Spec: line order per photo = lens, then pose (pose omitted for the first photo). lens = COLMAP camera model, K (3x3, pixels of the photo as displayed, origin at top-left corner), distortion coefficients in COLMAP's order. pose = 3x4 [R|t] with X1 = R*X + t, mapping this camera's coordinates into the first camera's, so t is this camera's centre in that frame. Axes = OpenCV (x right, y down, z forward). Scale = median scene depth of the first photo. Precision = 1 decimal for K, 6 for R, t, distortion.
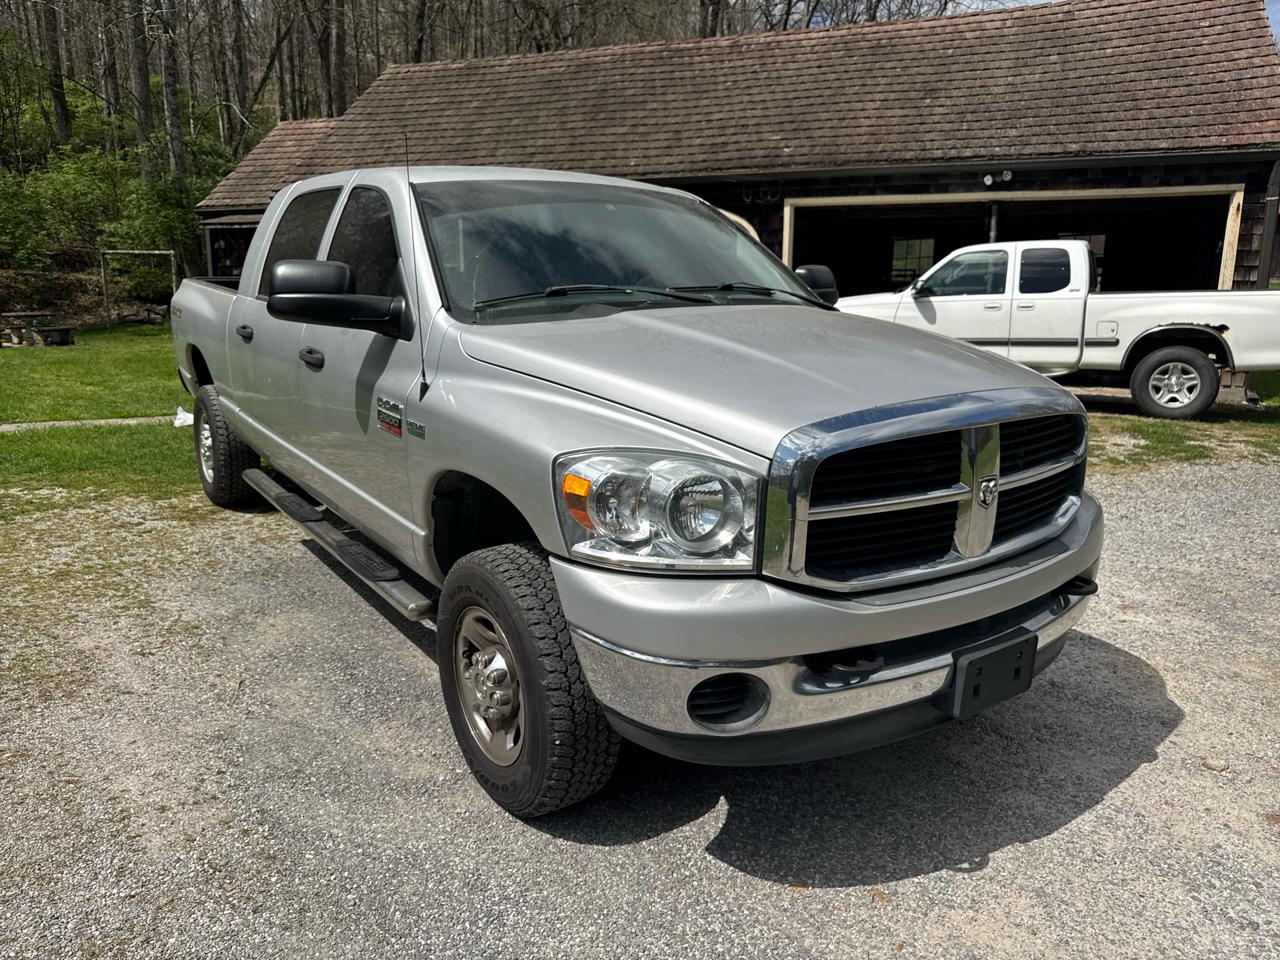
lens RADIAL K [[895.3, 0, 634.1], [0, 895.3, 487.3], [0, 0, 1]] dist [0.060211, -0.064290]
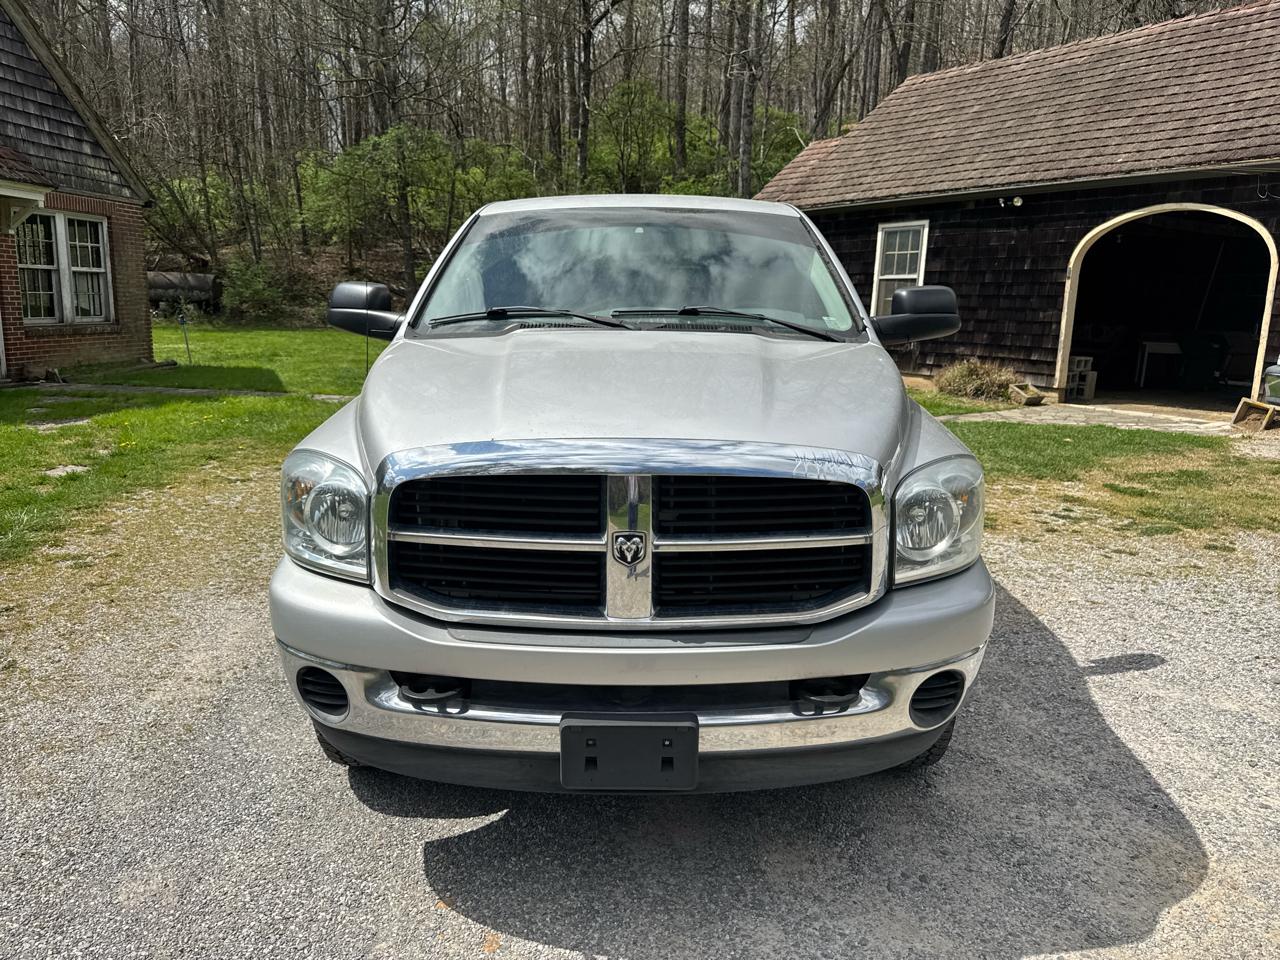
lens RADIAL K [[906.1, 0, 640.0], [0, 906.1, 480.0], [0, 0, 1]] dist [0.024660, -0.018250]
pose [[0.818710, 0.130582, -0.559162, 0.139946], [-0.141134, 0.989688, 0.024479, -0.013552], [0.556592, 0.058876, 0.828697, 0.039477]]
